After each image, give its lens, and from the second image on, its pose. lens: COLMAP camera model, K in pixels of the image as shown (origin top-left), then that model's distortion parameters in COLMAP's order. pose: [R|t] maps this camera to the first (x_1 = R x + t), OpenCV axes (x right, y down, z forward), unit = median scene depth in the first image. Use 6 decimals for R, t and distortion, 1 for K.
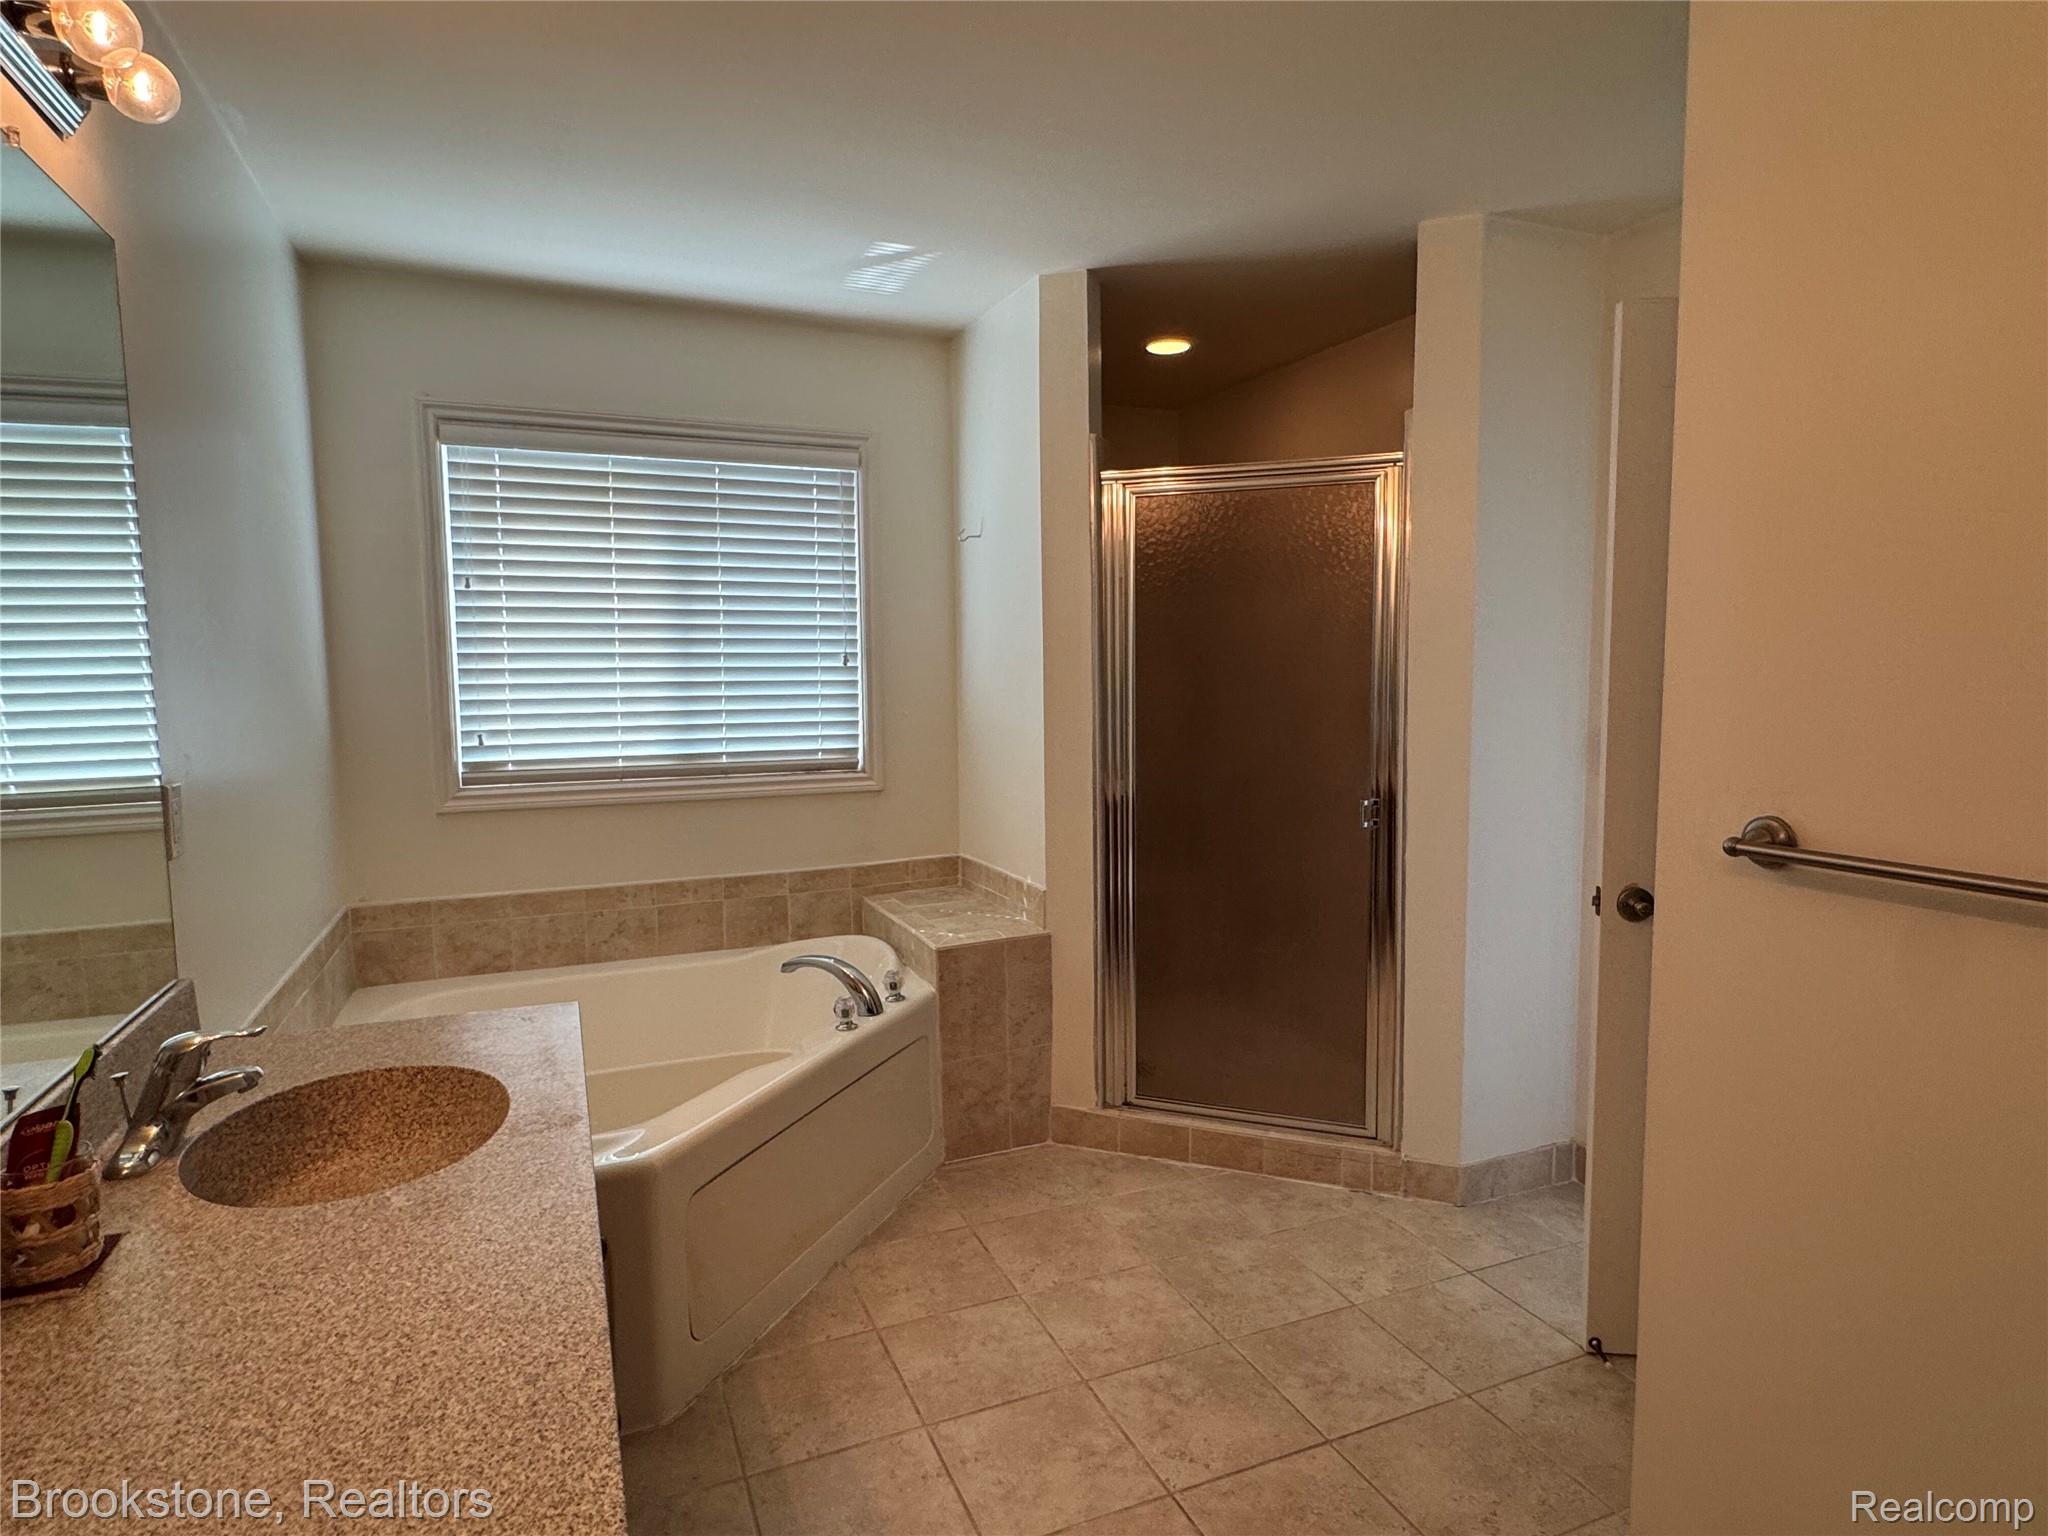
lens RADIAL K [[1115.4, 0, 1024.8], [0, 1115.4, 771.3], [0, 0, 1]] dist [-0.004784, 0.001694]
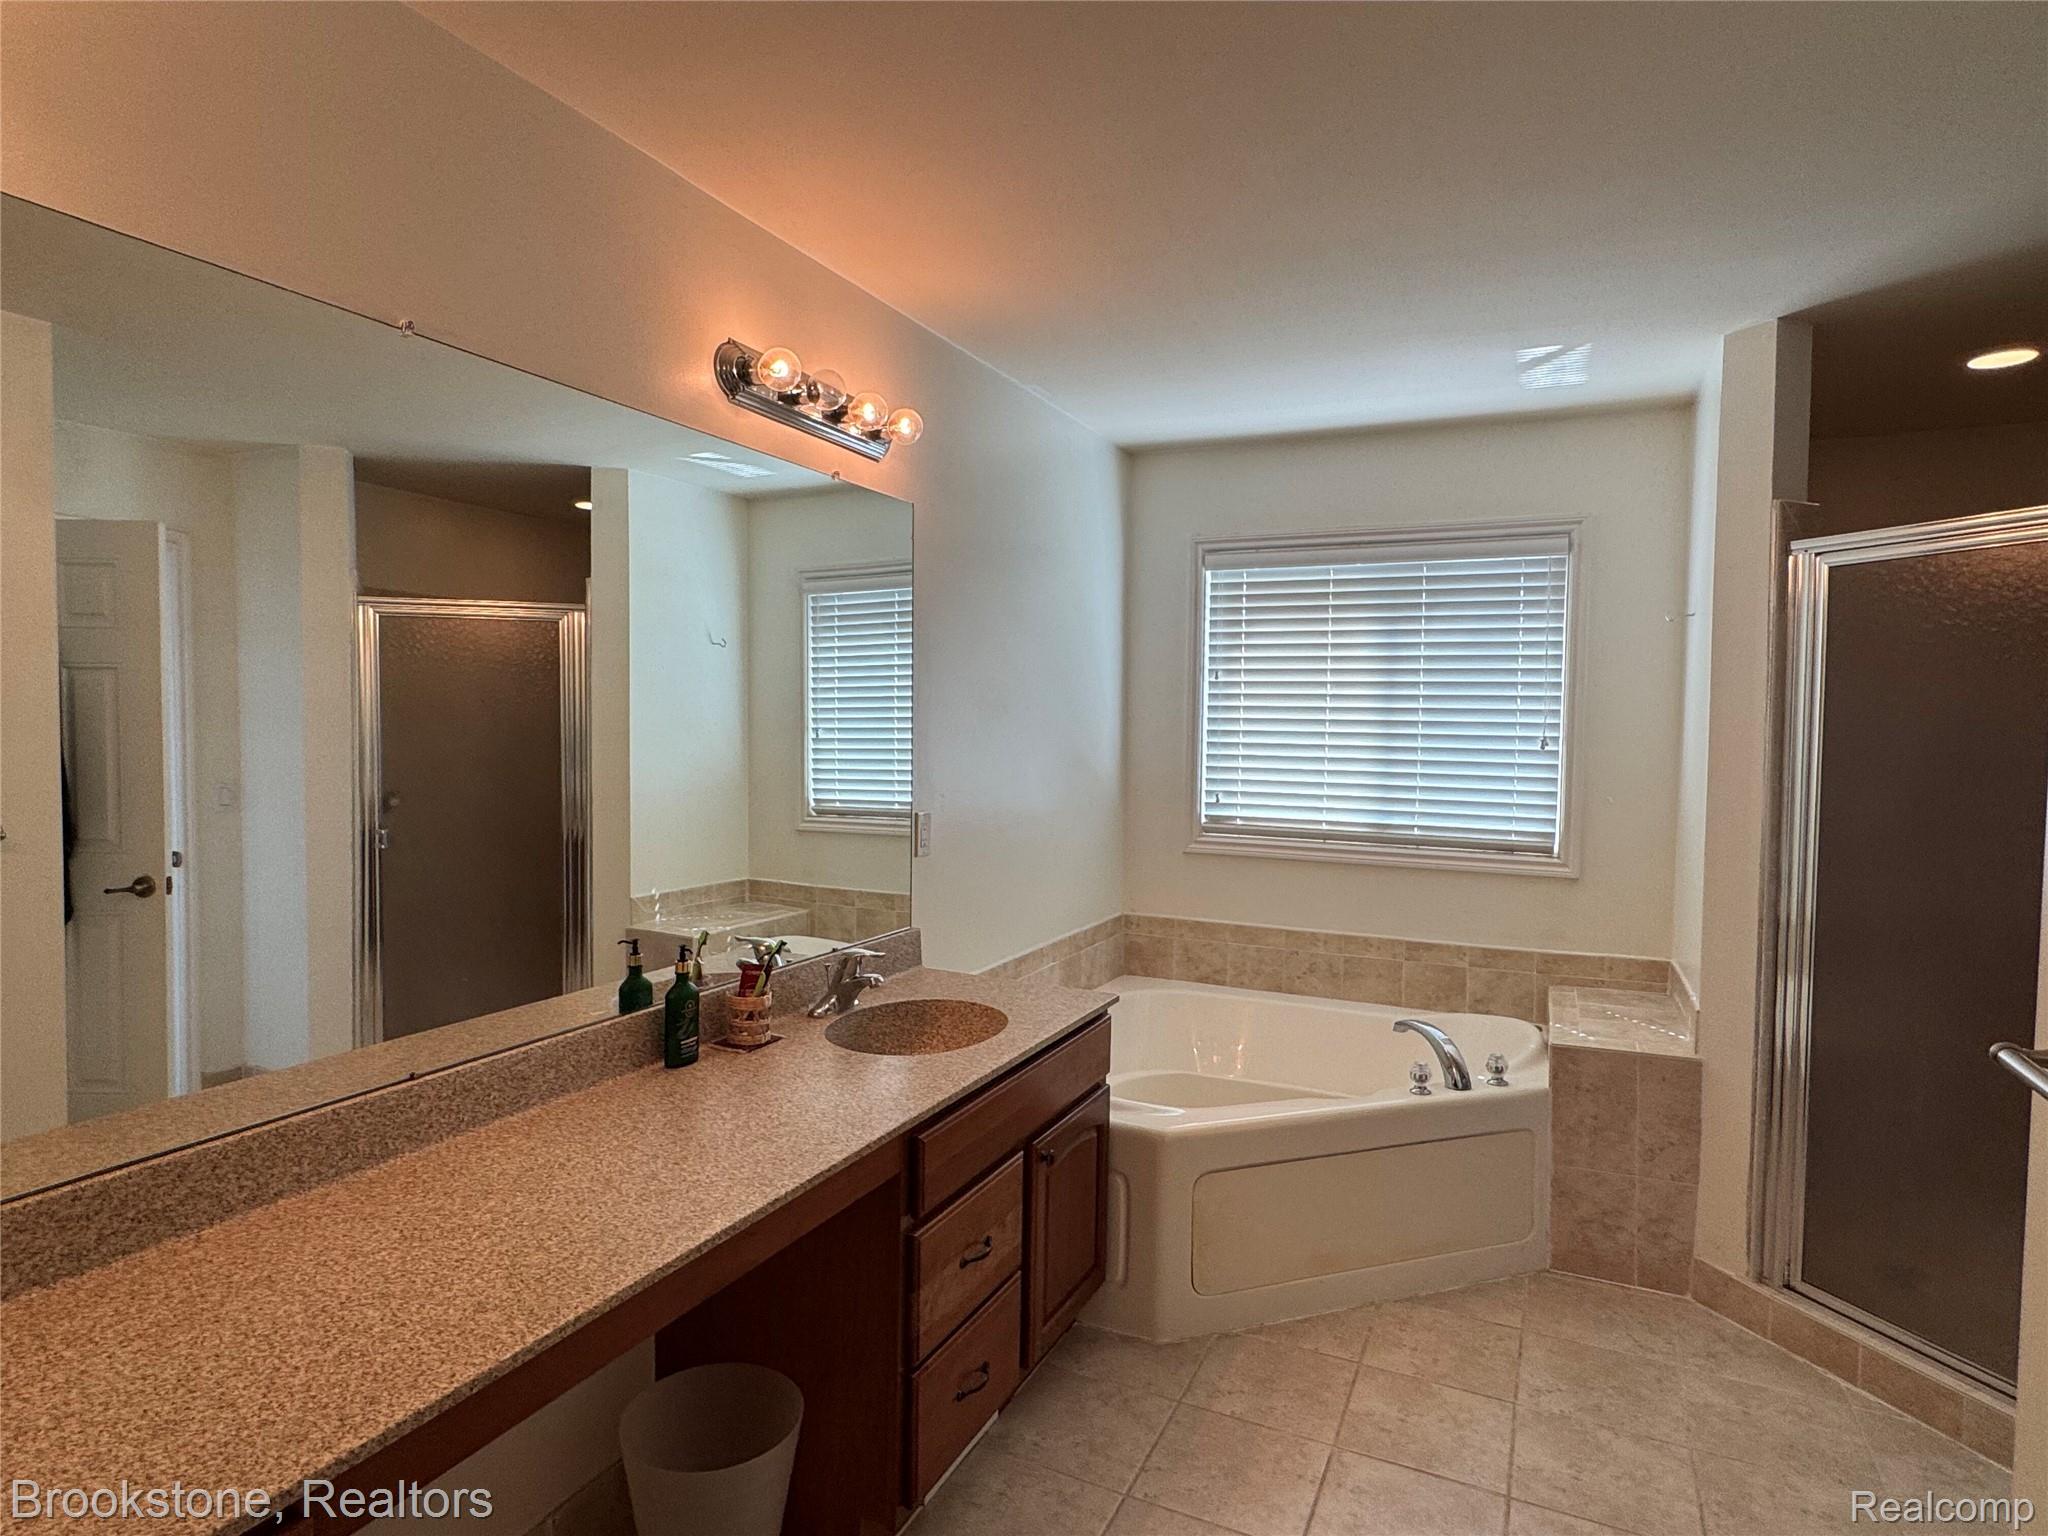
lens RADIAL K [[1115.4, 0, 1024.8], [0, 1115.4, 771.3], [0, 0, 1]] dist [-0.004784, 0.001694]
pose [[0.661601, 0.052118, -0.748043, 0.317784], [-0.092426, 0.995643, -0.012377, -0.022835], [0.744138, 0.077328, 0.663535, -0.007454]]
